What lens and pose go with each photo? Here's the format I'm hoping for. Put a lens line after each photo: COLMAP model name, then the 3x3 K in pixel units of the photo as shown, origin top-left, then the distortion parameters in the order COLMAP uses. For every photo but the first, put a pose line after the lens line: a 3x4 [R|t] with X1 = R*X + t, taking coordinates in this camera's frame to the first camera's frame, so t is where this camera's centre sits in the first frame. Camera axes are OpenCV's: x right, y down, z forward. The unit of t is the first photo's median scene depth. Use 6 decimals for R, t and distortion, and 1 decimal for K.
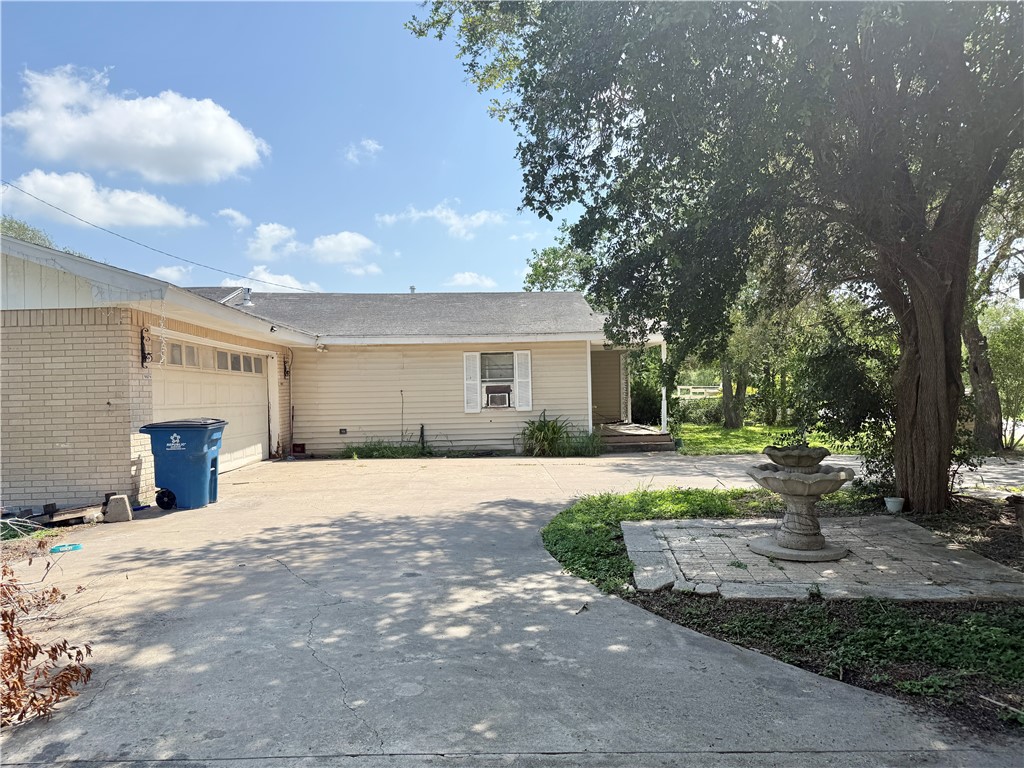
lens RADIAL K [[706.3, 0, 512.0], [0, 706.3, 384.0], [0, 0, 1]] dist [0.090078, -0.133545]
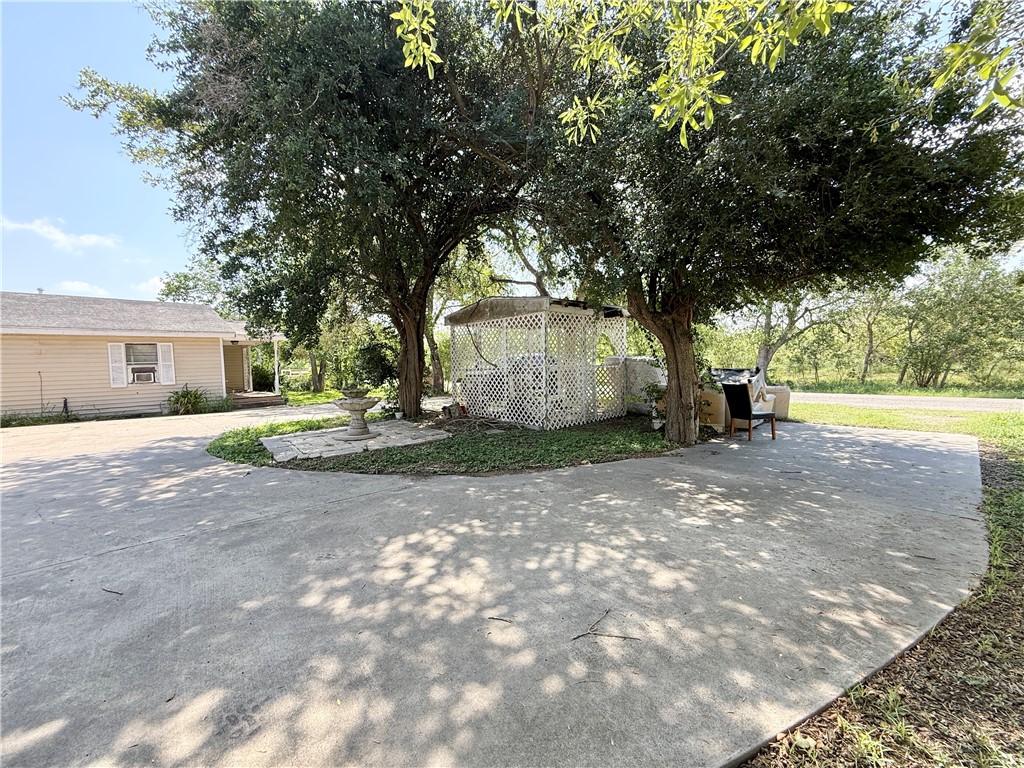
lens RADIAL K [[407.5, 0, 512.0], [0, 407.5, 384.0], [0, 0, 1]] dist [-0.001135, -0.000305]
pose [[0.730518, -0.034654, 0.682014, -0.068060], [0.012287, 0.999217, 0.037610, 0.025317], [-0.682783, -0.019095, 0.730372, -0.156922]]
